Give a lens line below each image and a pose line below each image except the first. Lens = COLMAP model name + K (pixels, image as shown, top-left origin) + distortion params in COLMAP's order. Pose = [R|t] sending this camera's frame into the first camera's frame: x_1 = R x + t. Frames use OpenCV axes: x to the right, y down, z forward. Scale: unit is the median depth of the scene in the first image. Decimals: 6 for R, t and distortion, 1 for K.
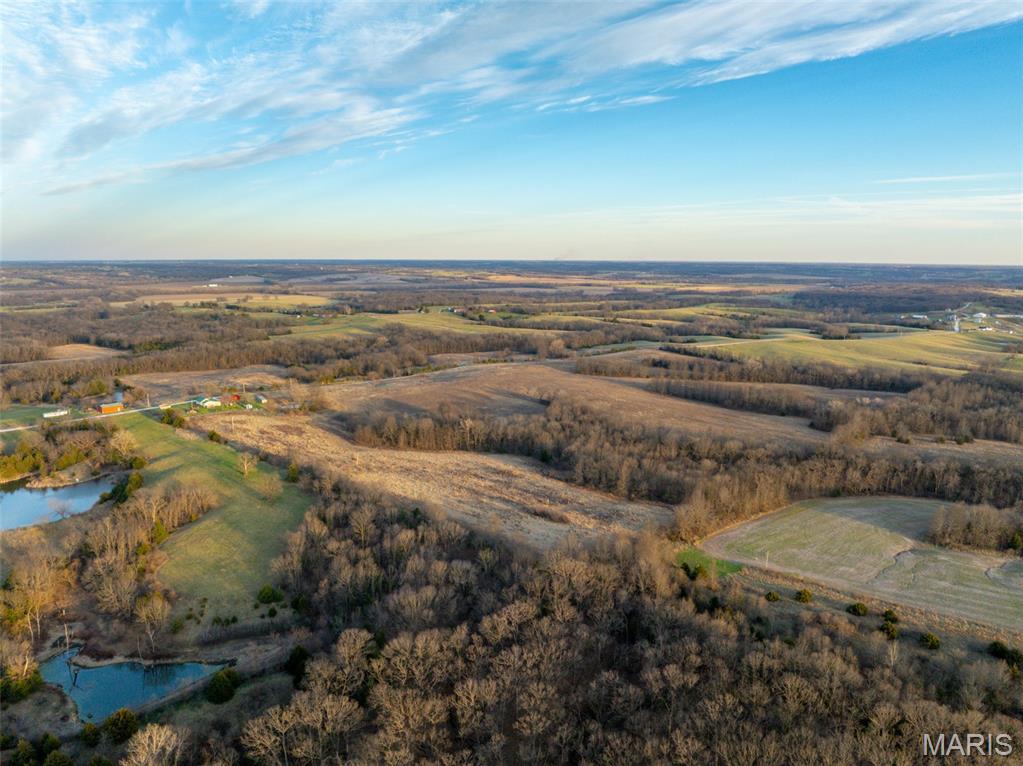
lens RADIAL K [[719.7, 0, 512.9], [0, 719.7, 383.5], [0, 0, 1]] dist [-0.041449, 0.005549]
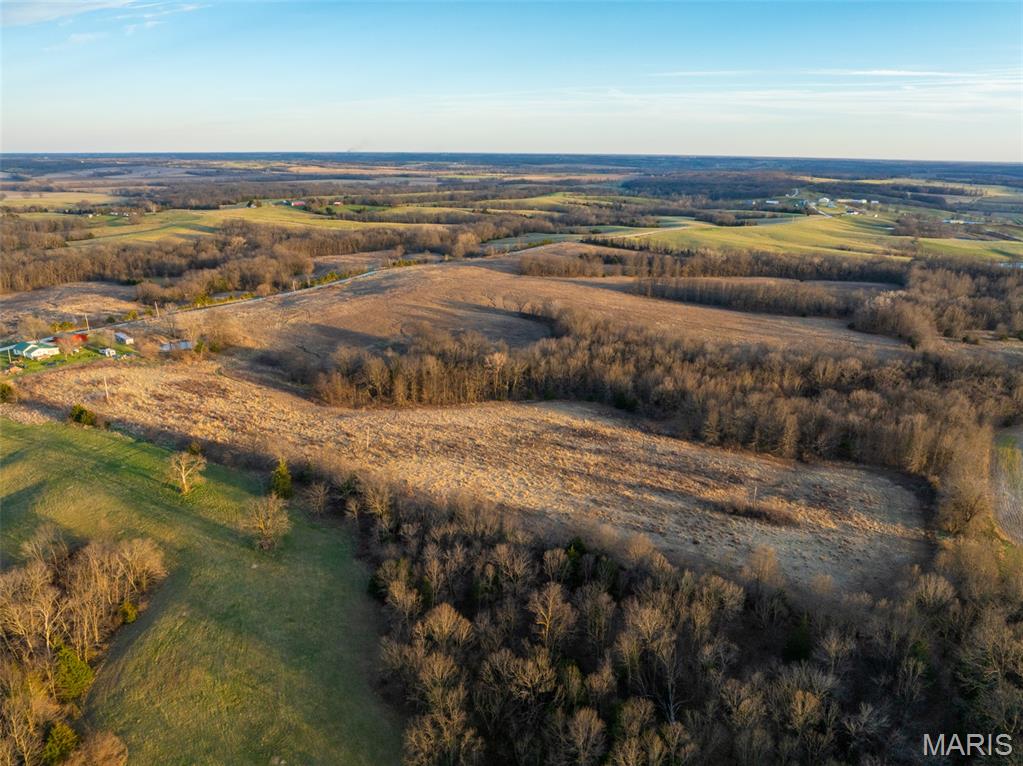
lens RADIAL K [[719.7, 0, 512.9], [0, 719.7, 383.5], [0, 0, 1]] dist [-0.041449, 0.005549]
pose [[0.961358, -0.081805, 0.262866, -0.138446], [0.043724, 0.988082, 0.147586, -0.012590], [-0.271807, -0.130389, 0.953478, 0.216247]]
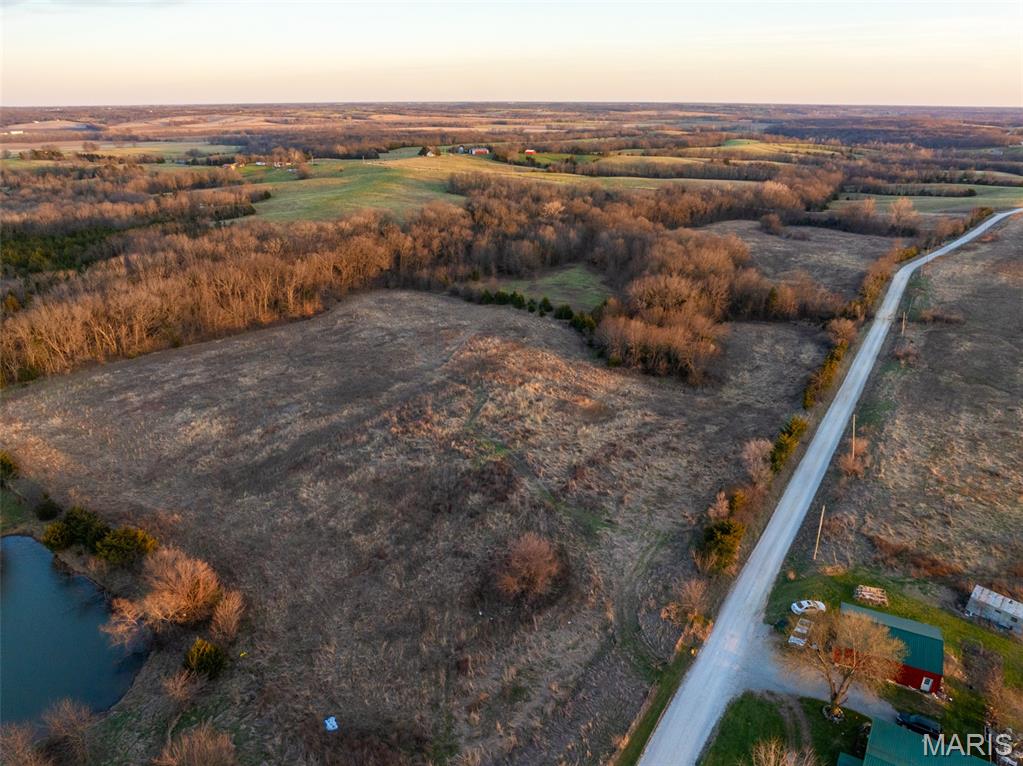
lens RADIAL K [[719.7, 0, 512.9], [0, 719.7, 383.5], [0, 0, 1]] dist [-0.041449, 0.005549]
pose [[0.977106, -0.082901, 0.195937, -0.378498], [0.041407, 0.977450, 0.207067, -0.057344], [-0.208685, -0.194213, 0.958505, 0.652508]]
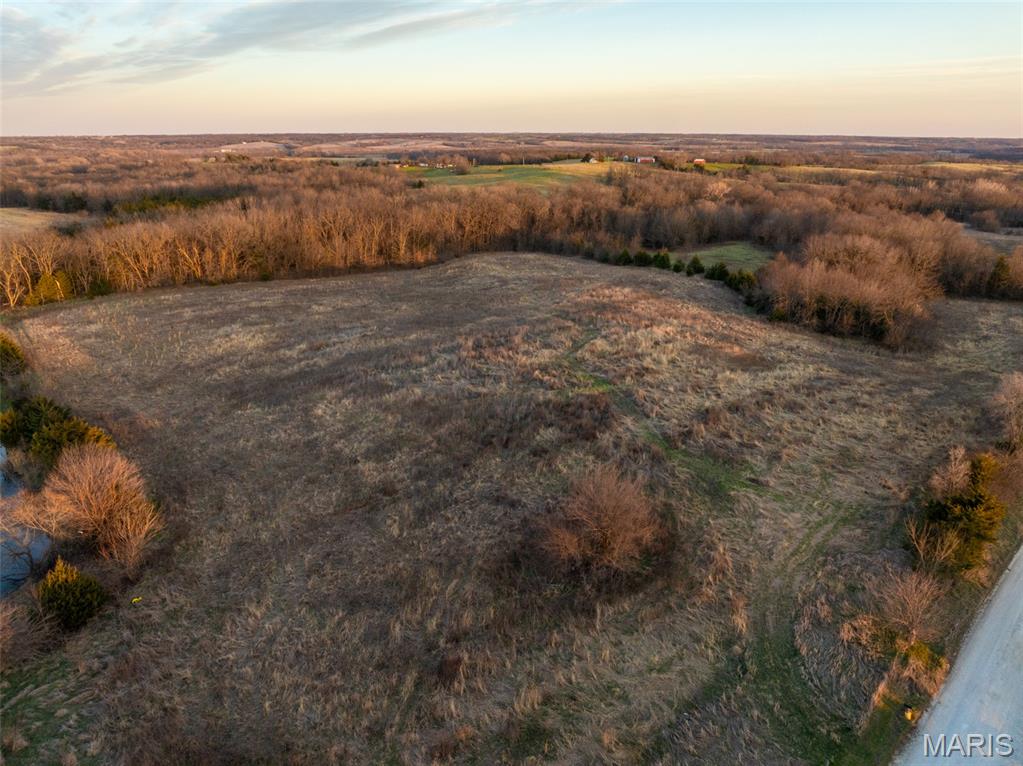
lens RADIAL K [[719.7, 0, 512.9], [0, 719.7, 383.5], [0, 0, 1]] dist [-0.041449, 0.005549]
pose [[0.999906, 0.001630, -0.013618, -0.359990], [0.000608, 0.986674, 0.162711, -0.021966], [0.013701, -0.162703, 0.986580, 0.701429]]
